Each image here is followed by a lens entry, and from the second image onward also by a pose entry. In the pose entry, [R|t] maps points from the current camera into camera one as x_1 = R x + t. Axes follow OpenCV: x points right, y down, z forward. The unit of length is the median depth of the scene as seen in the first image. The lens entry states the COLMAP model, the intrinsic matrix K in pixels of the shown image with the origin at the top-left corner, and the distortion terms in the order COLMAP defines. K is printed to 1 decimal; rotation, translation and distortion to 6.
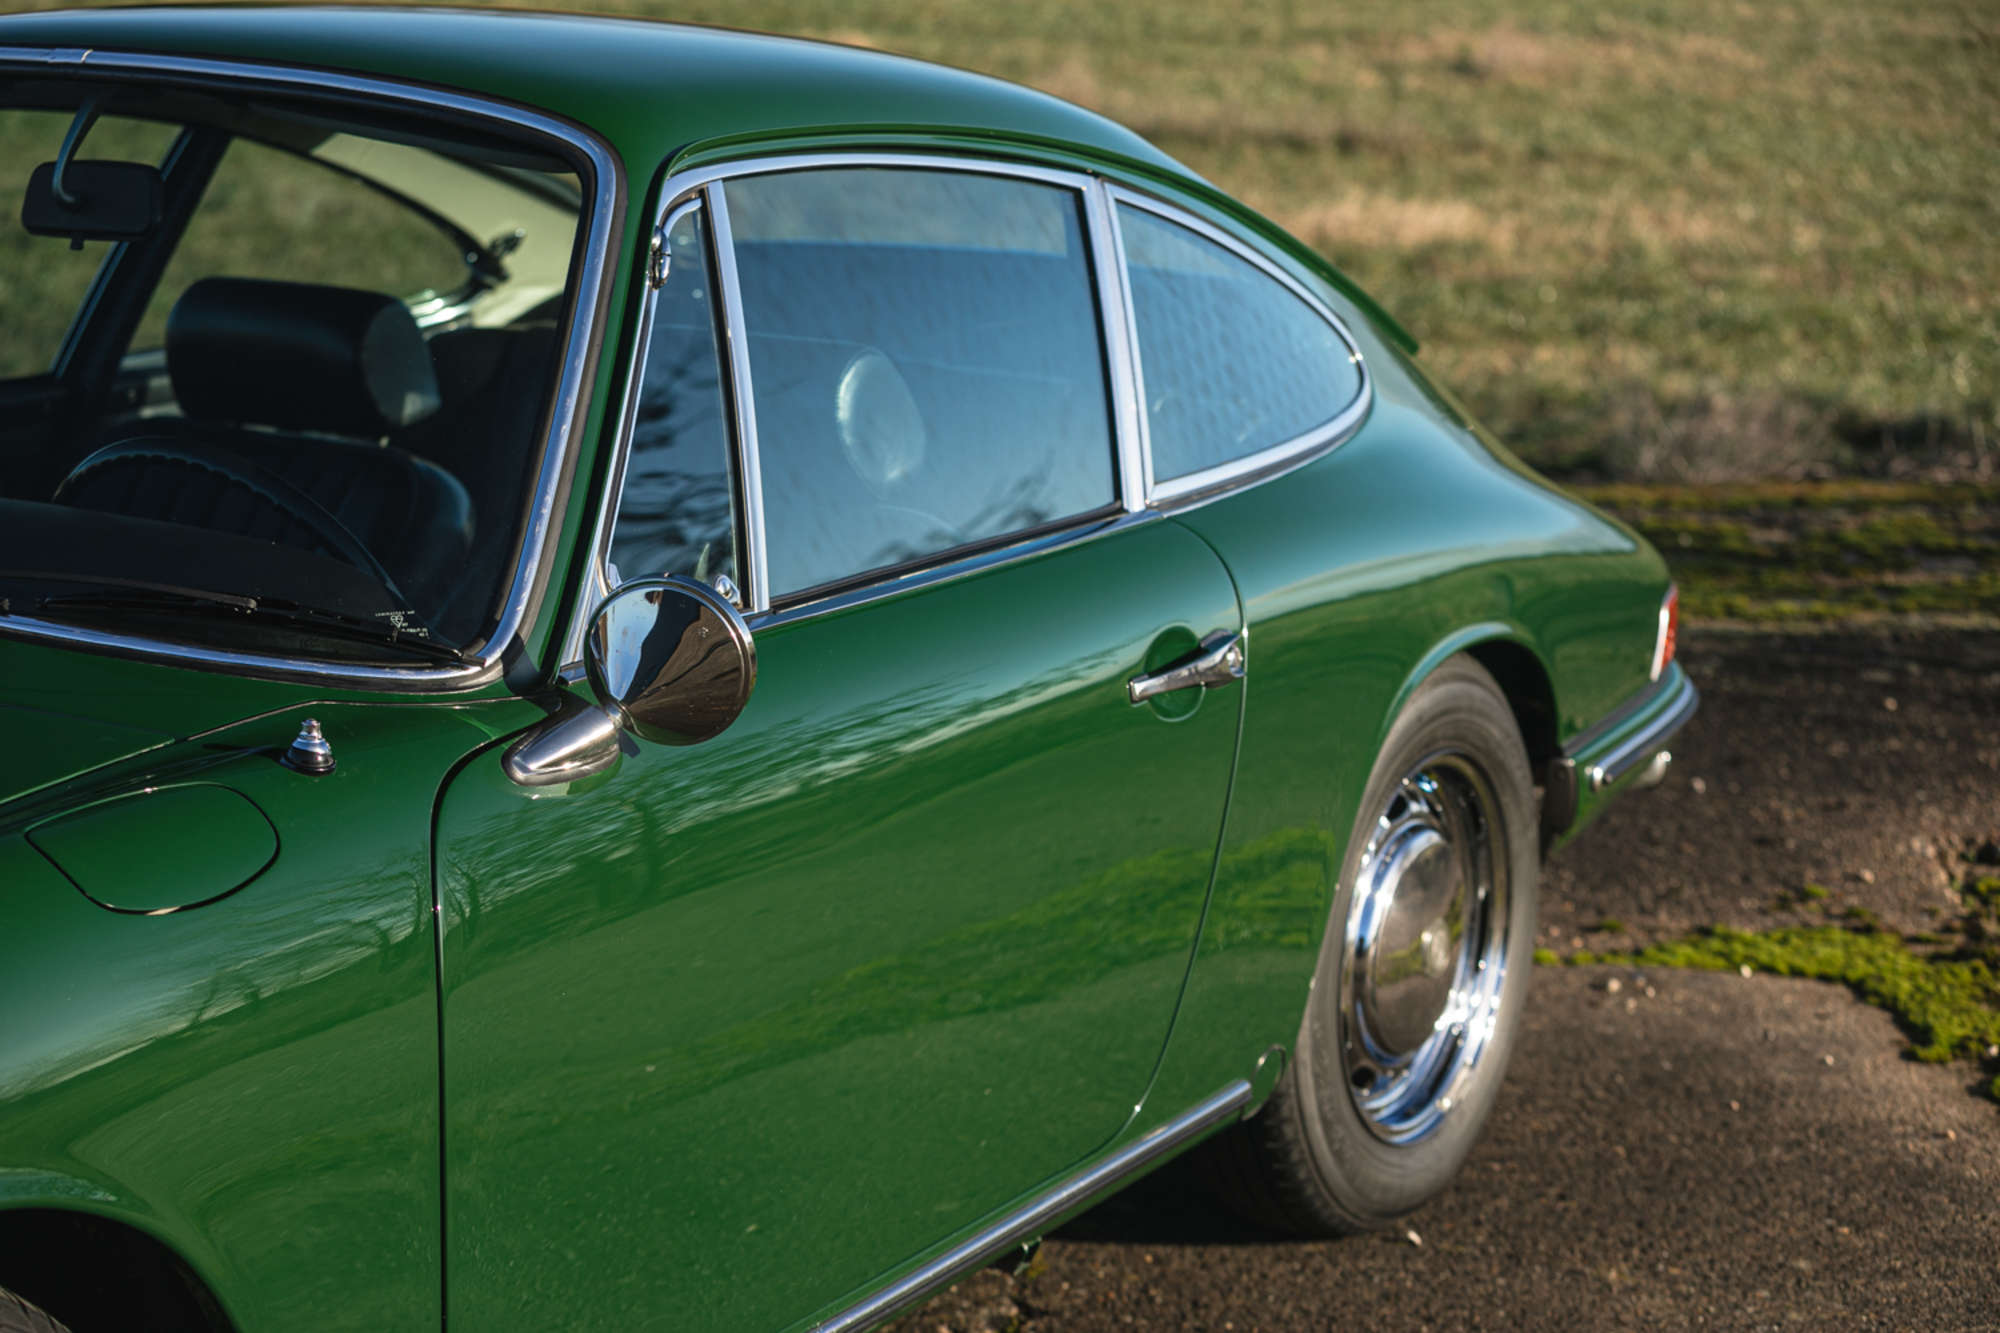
lens RADIAL K [[4320.6, 0, 1004.9], [0, 4320.6, 682.9], [0, 0, 1]] dist [-0.261383, 0.000000]
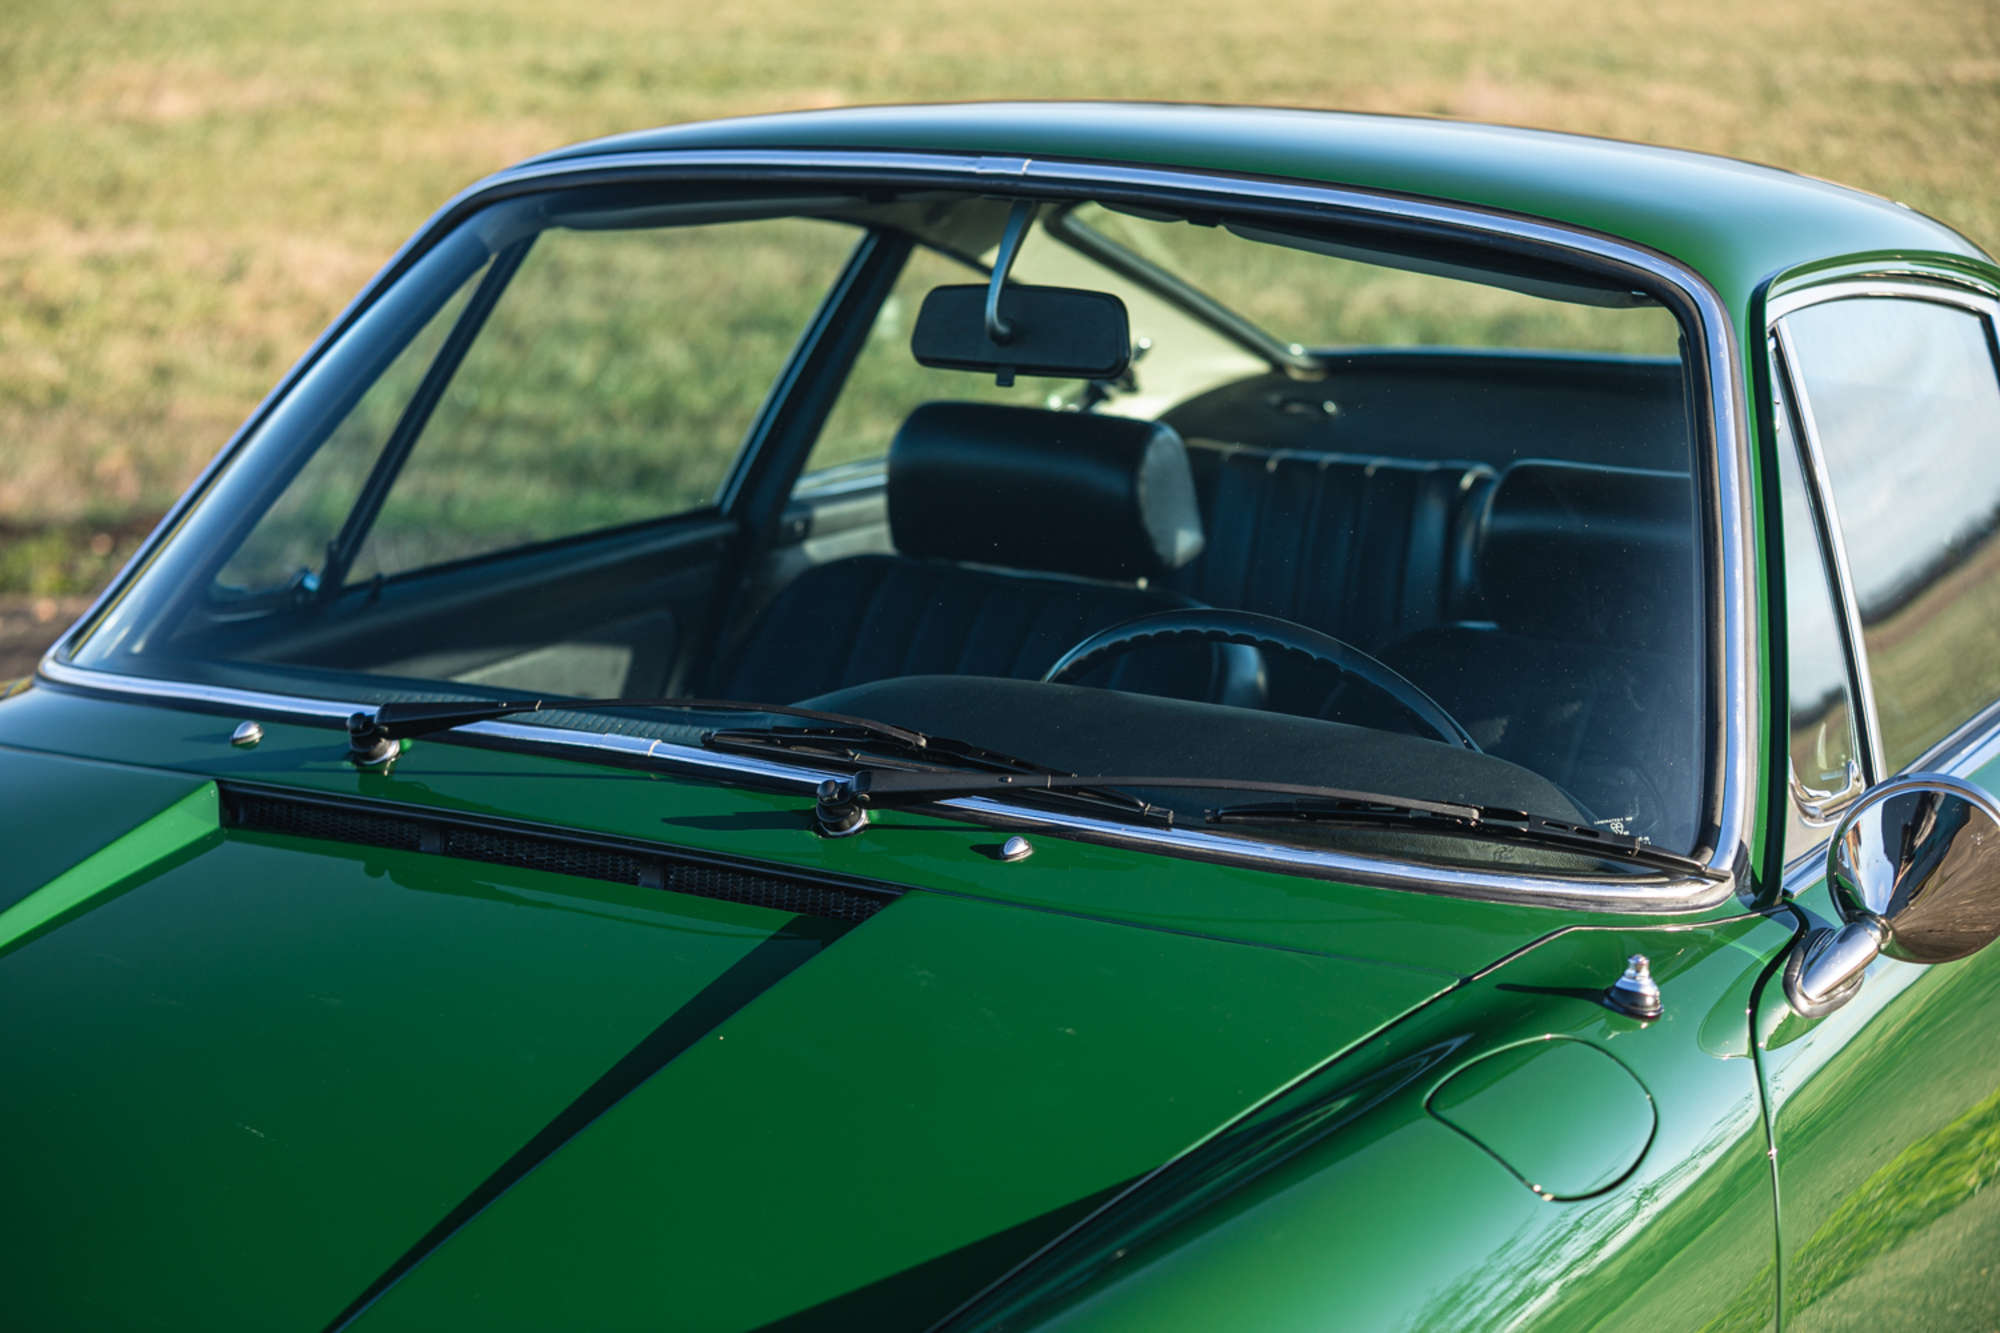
lens RADIAL K [[4320.6, 0, 994.2], [0, 4320.6, 668.1], [0, 0, 1]] dist [-0.261383, 0.000000]
pose [[0.997978, -0.013097, 0.062190, -0.296461], [0.013838, 0.999838, -0.011491, -0.035774], [-0.062029, 0.012329, 0.997998, 0.118506]]
